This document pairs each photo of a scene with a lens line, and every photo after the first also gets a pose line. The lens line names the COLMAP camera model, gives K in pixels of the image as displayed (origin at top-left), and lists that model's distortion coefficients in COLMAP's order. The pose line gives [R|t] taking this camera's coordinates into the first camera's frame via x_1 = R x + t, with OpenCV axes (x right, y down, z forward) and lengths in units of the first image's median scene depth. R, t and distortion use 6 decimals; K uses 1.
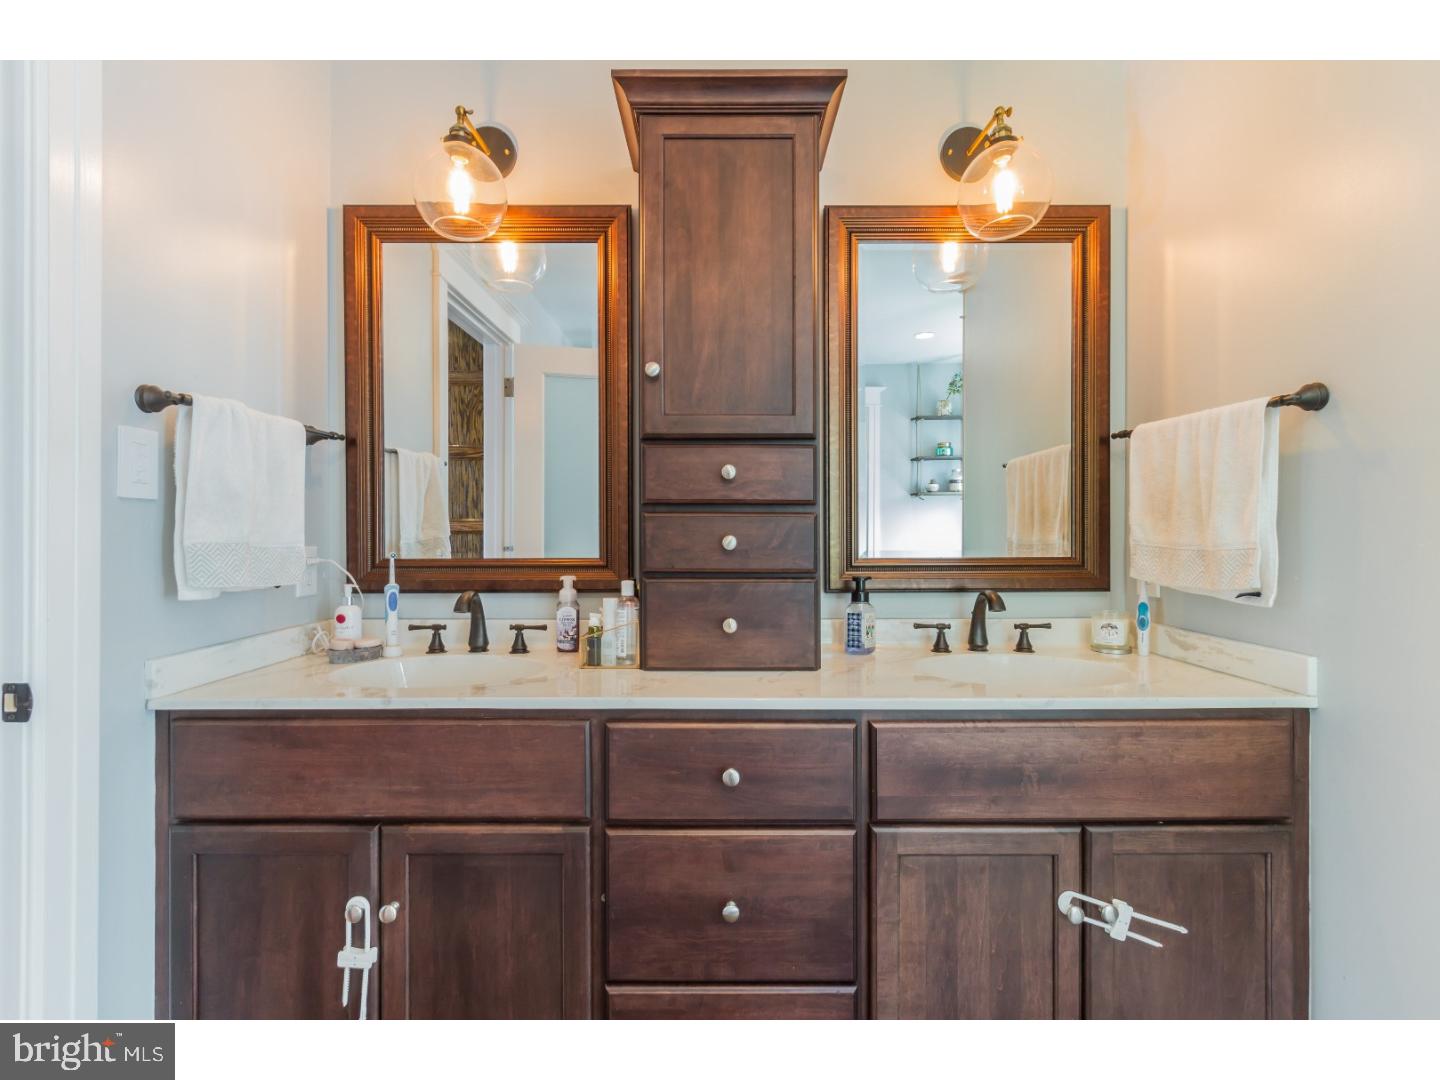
lens RADIAL K [[712.1, 0, 720.0], [0, 712.1, 540.0], [0, 0, 1]] dist [-0.001689, -0.001336]
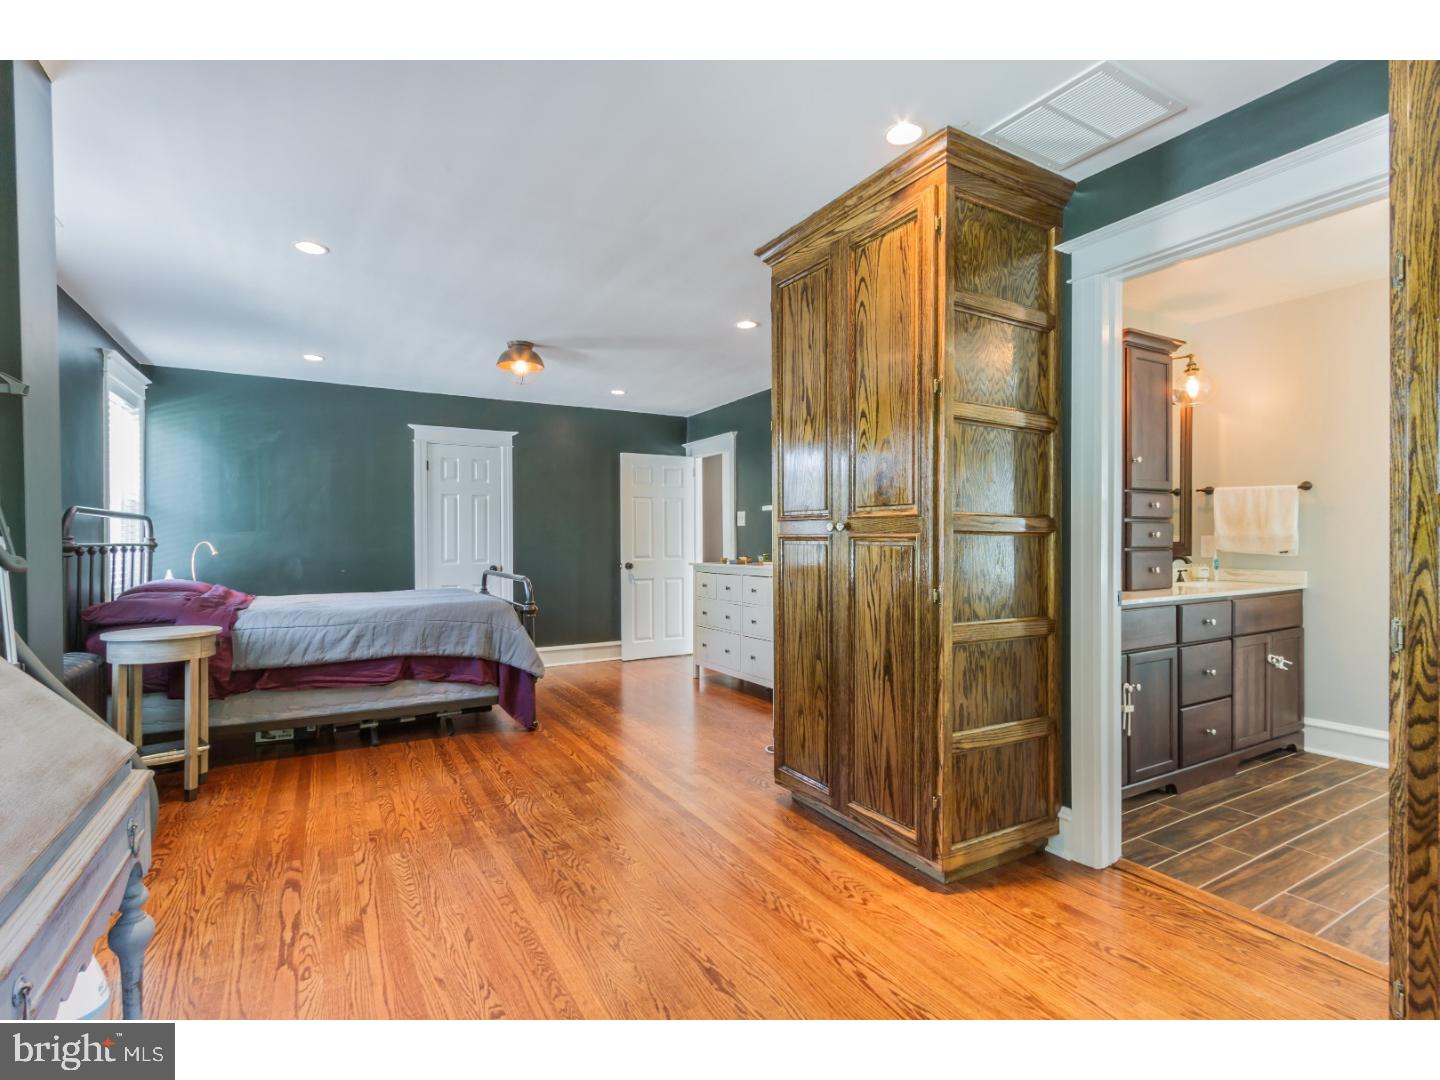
lens RADIAL K [[683.4, 0, 726.7], [0, 683.4, 550.5], [0, 0, 1]] dist [-0.016612, -0.000397]
pose [[0.874157, -0.014620, 0.485424, -2.304695], [0.010121, 0.999878, 0.011890, 0.013598], [-0.485539, -0.005481, 0.874198, -0.270429]]
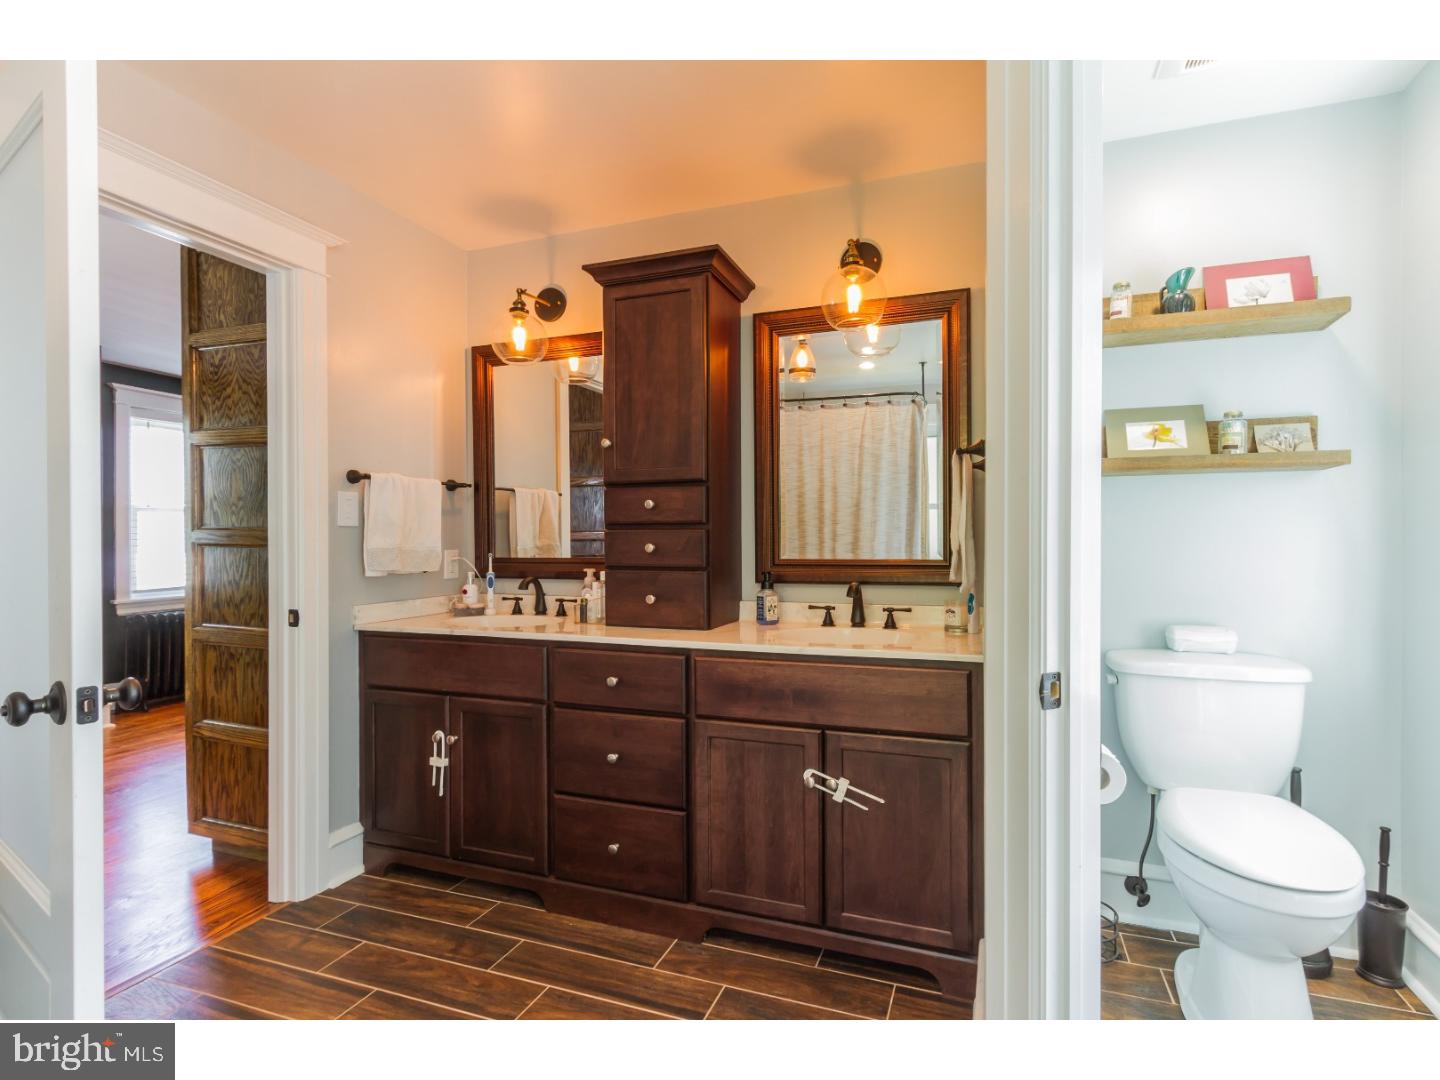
lens RADIAL K [[683.4, 0, 726.7], [0, 683.4, 550.5], [0, 0, 1]] dist [-0.016612, -0.000397]
pose [[0.950238, 0.002818, -0.311511, 0.654817], [-0.000004, 0.999959, 0.009033, -0.004455], [0.311524, -0.008583, 0.950200, -0.413060]]
